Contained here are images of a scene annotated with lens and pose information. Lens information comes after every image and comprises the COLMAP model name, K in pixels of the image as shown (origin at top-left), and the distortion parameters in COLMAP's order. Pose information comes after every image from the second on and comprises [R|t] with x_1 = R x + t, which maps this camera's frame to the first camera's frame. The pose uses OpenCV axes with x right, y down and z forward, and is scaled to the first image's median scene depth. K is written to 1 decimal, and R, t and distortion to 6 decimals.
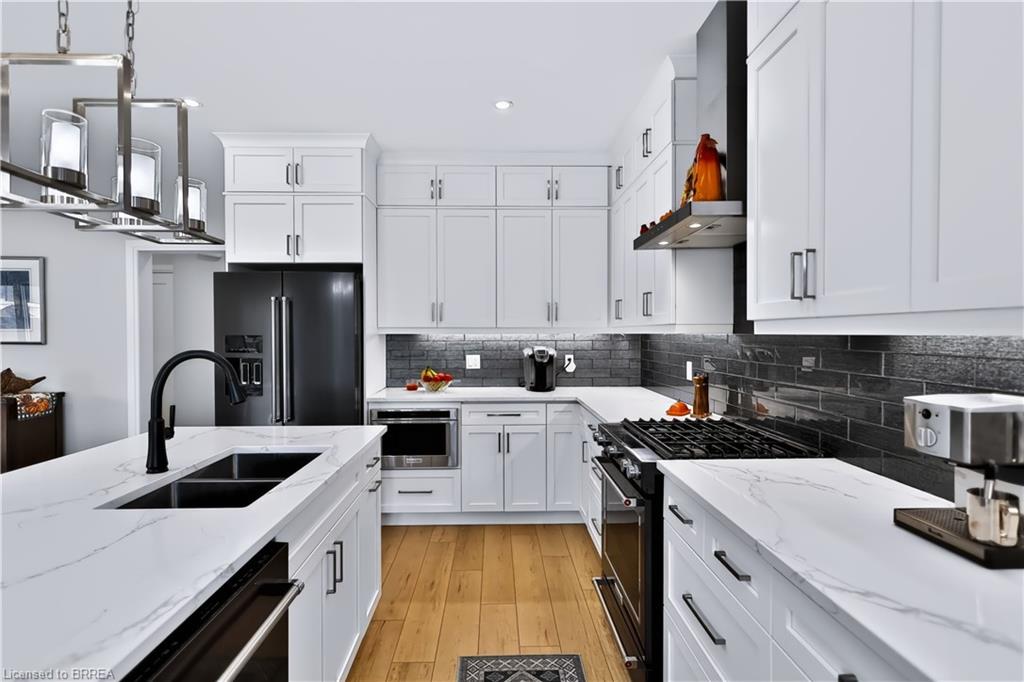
lens RADIAL K [[503.1, 0, 510.3], [0, 503.1, 337.9], [0, 0, 1]] dist [-0.002874, -0.000146]
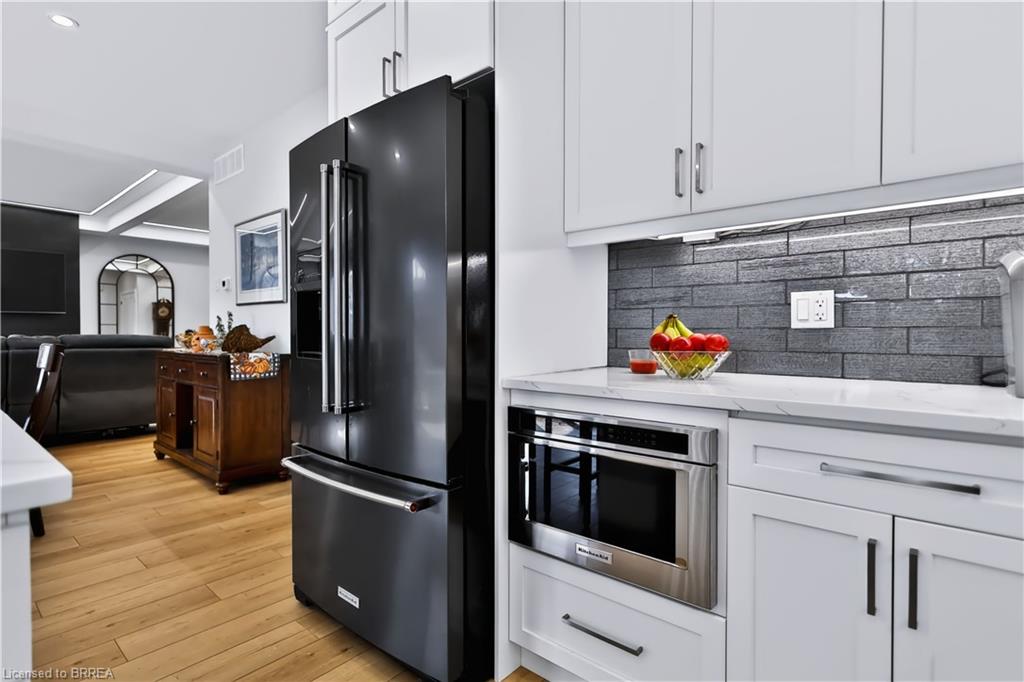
lens RADIAL K [[503.1, 0, 512.6], [0, 503.1, 341.4], [0, 0, 1]] dist [-0.002874, -0.000146]
pose [[0.740549, 0.013536, -0.671865, 0.013984], [-0.010451, 0.999908, 0.008626, 0.079250], [0.671921, 0.000634, 0.740623, 0.649884]]
